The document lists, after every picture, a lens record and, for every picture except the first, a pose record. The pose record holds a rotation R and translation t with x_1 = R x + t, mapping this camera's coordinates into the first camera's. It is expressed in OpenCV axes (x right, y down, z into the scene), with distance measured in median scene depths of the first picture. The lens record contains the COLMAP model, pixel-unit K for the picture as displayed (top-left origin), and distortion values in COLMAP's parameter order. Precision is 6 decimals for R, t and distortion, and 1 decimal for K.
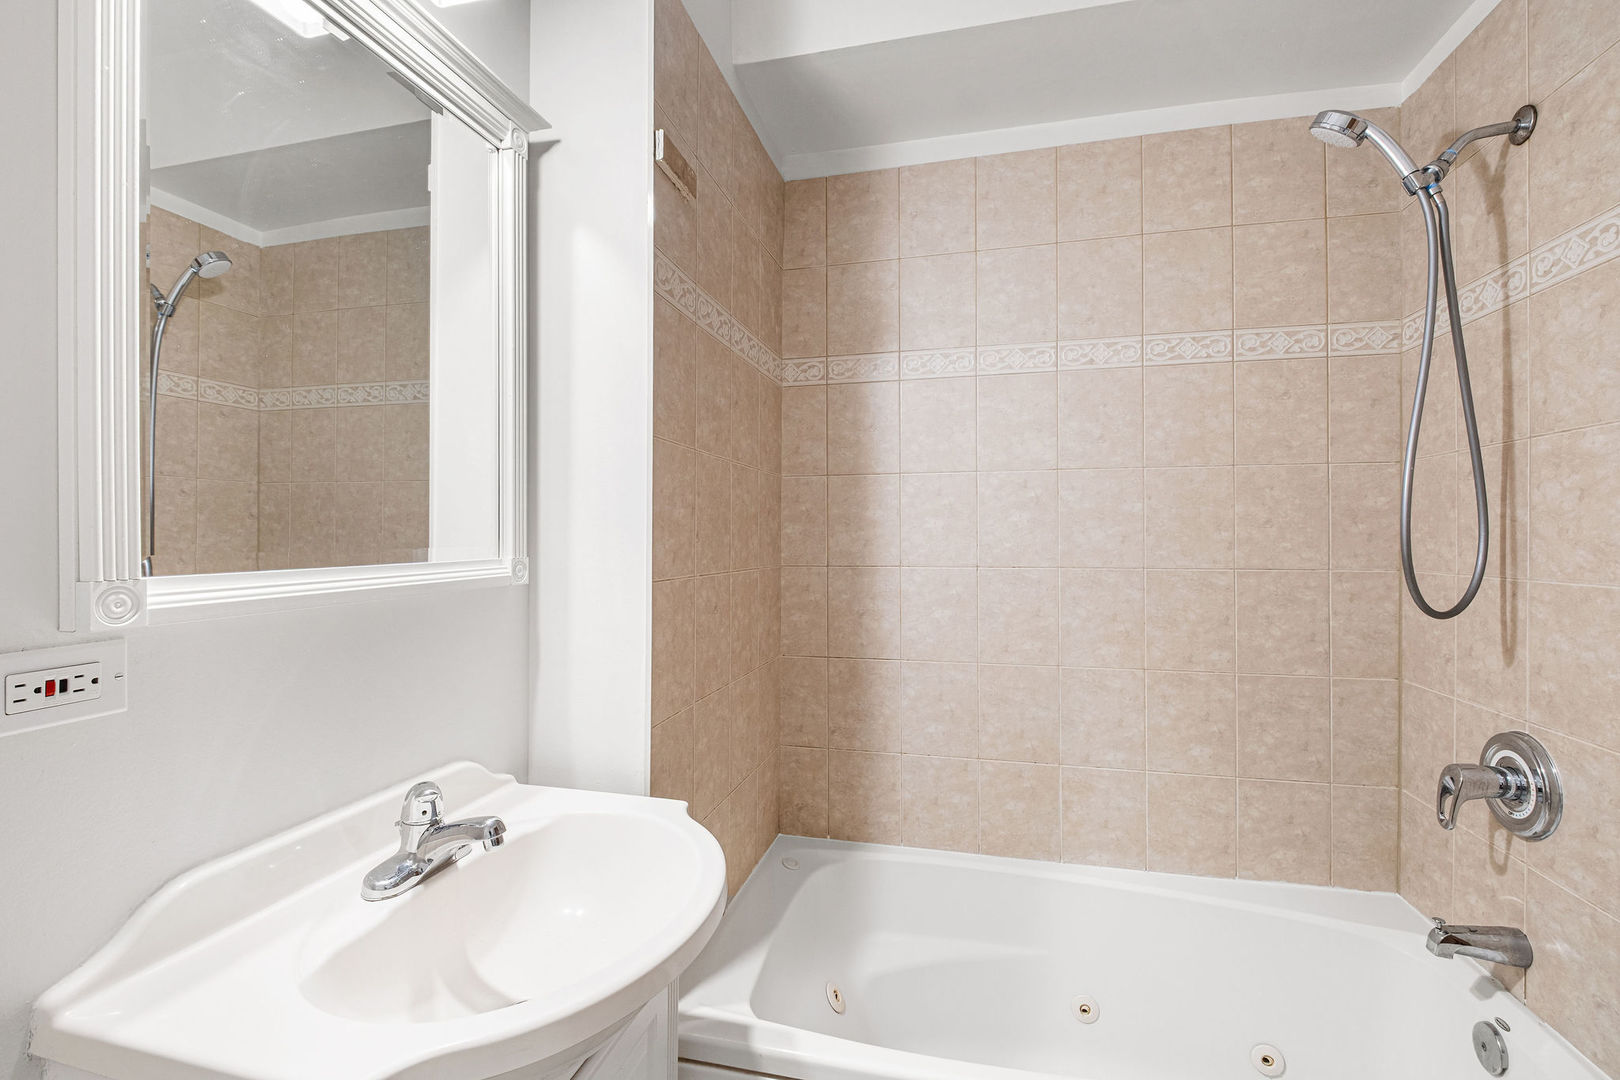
lens RADIAL K [[719.4, 0, 813.1], [0, 719.4, 539.4], [0, 0, 1]] dist [-0.003899, -0.000253]
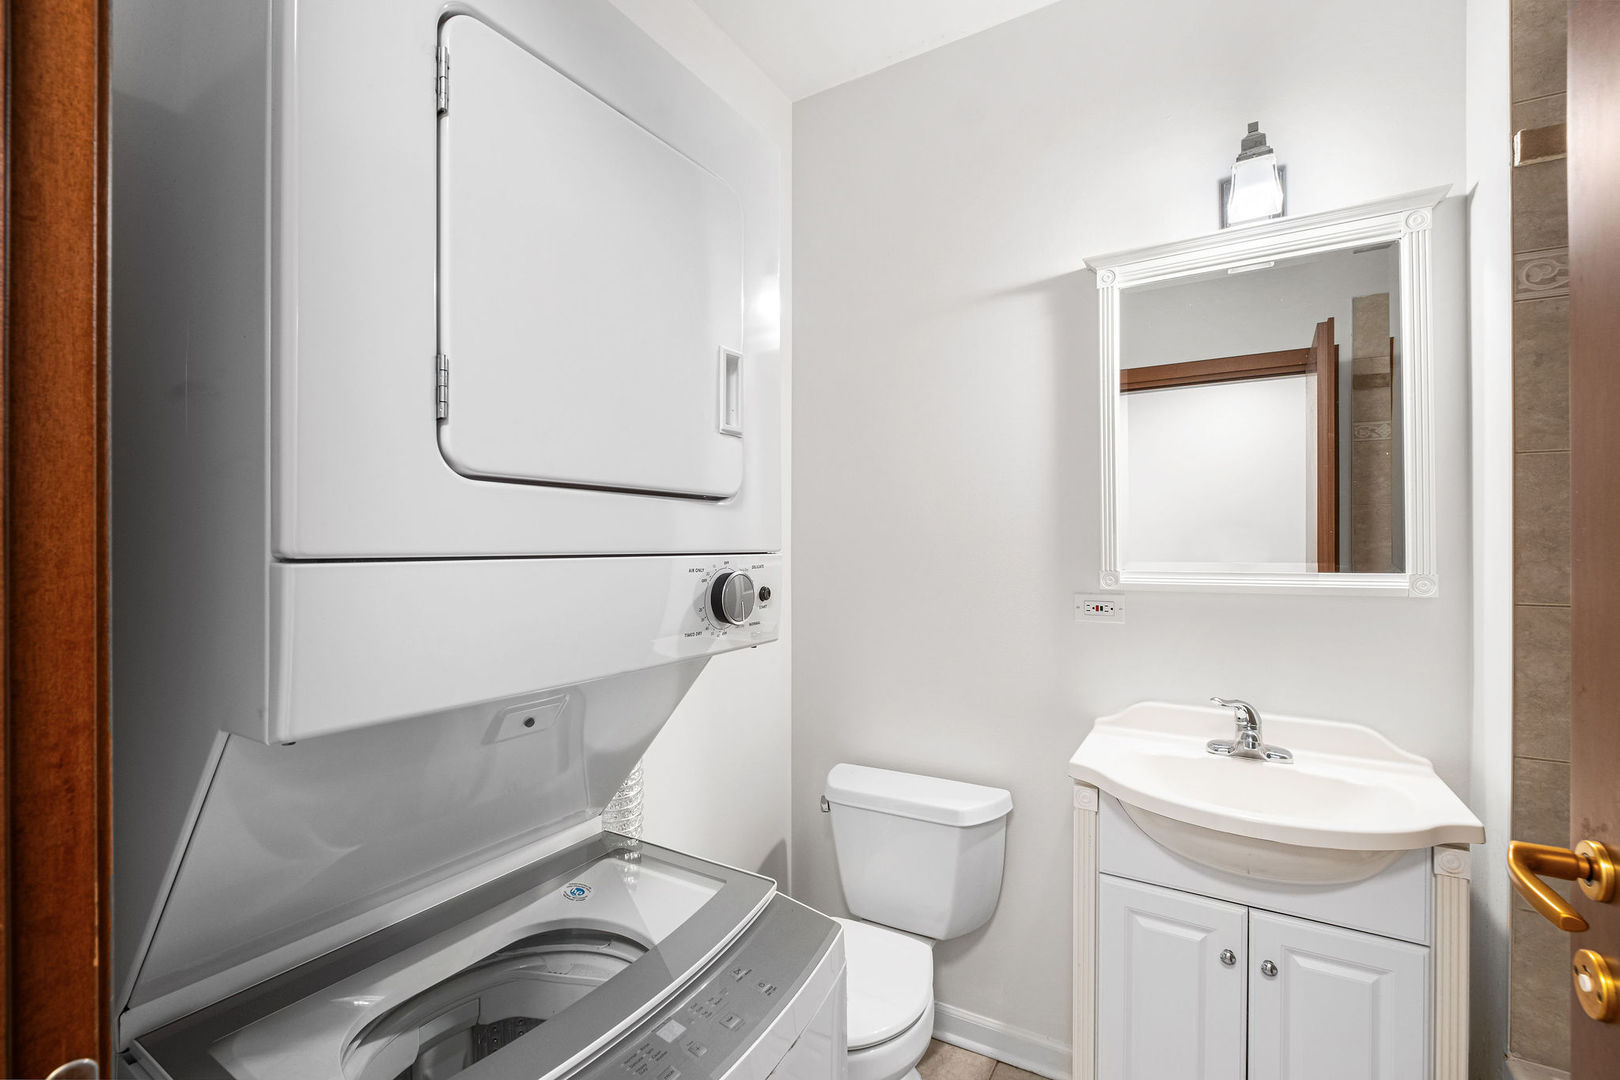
lens RADIAL K [[719.4, 0, 809.3], [0, 719.4, 541.5], [0, 0, 1]] dist [-0.003899, -0.000253]
pose [[-0.290051, -0.003333, -0.957005, 1.489481], [-0.004615, 0.999987, -0.002084, -0.030507], [0.957000, 0.003812, -0.290063, 0.574022]]
